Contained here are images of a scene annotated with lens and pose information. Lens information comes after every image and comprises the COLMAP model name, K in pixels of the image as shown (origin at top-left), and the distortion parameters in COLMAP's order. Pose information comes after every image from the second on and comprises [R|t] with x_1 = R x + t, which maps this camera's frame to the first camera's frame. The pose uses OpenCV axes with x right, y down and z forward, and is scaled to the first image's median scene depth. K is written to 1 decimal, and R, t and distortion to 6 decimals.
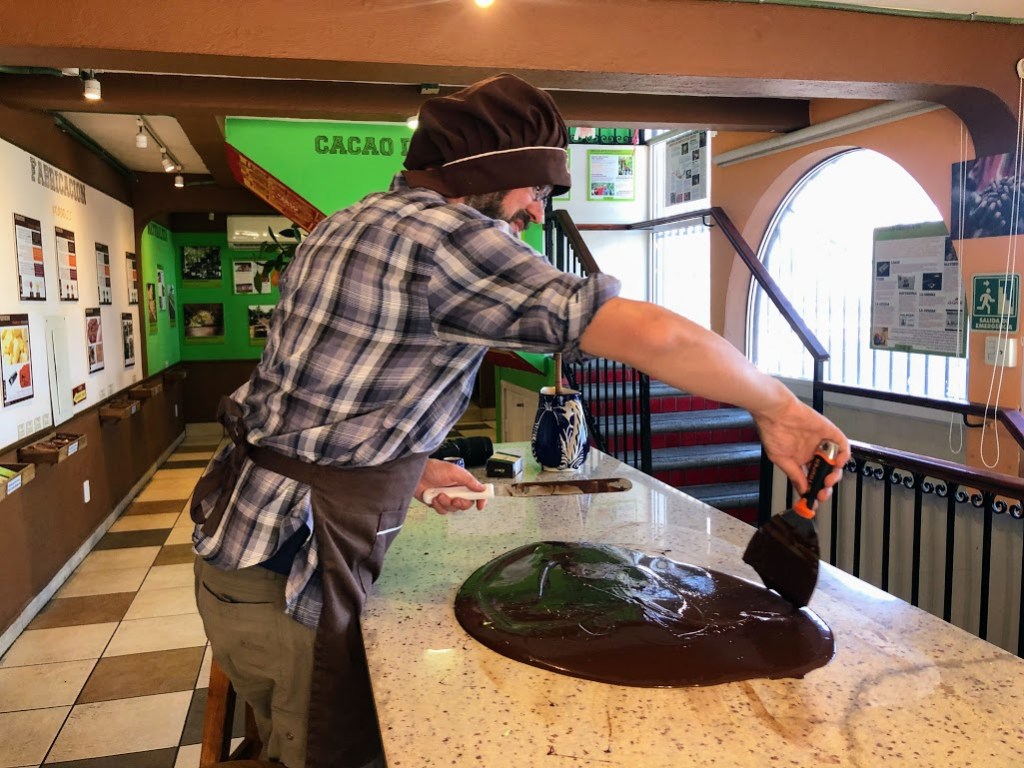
lens RADIAL K [[860.4, 0, 493.1], [0, 860.4, 383.8], [0, 0, 1]] dist [-0.007028, -0.002673]
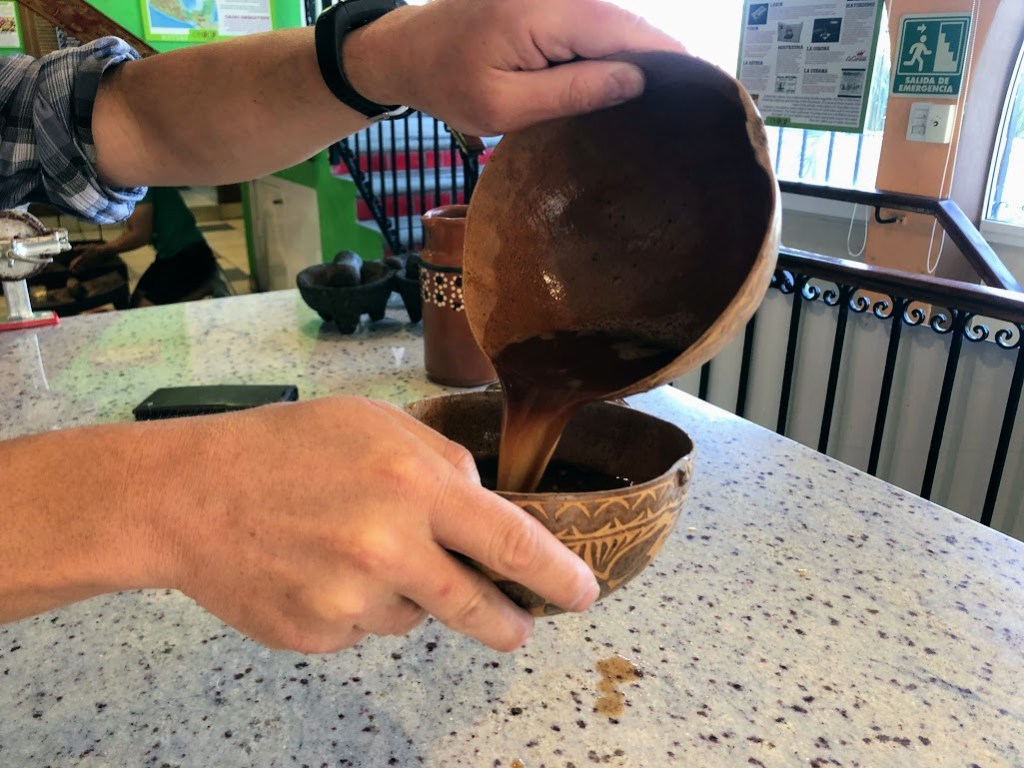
lens RADIAL K [[864.7, 0, 491.2], [0, 864.7, 381.7], [0, 0, 1]] dist [0.013292, 0.003647]
pose [[0.957529, -0.078042, 0.277574, -0.016685], [0.010247, 0.971276, 0.237736, -0.001226], [-0.288154, -0.224795, 0.930825, 0.273620]]
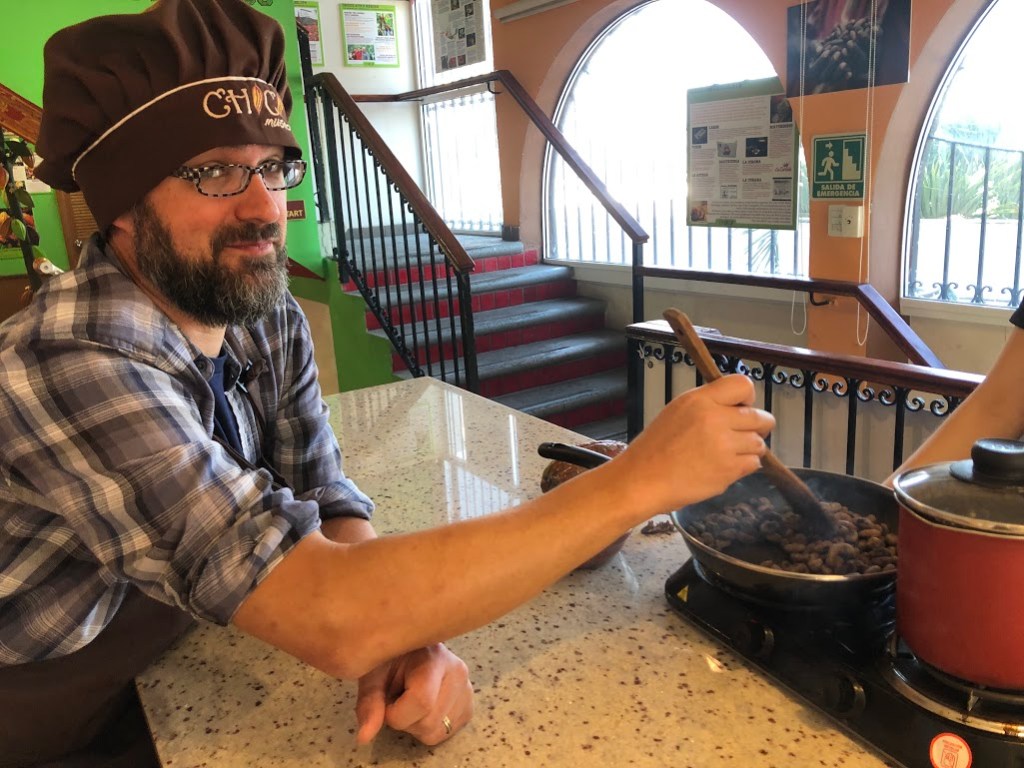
lens RADIAL K [[864.7, 0, 491.2], [0, 864.7, 381.7], [0, 0, 1]] dist [0.013292, 0.003647]
pose [[0.953073, -0.111124, 0.281610, -0.041032], [0.075147, 0.987922, 0.135508, -0.017917], [-0.293267, -0.107987, 0.949912, 0.172286]]
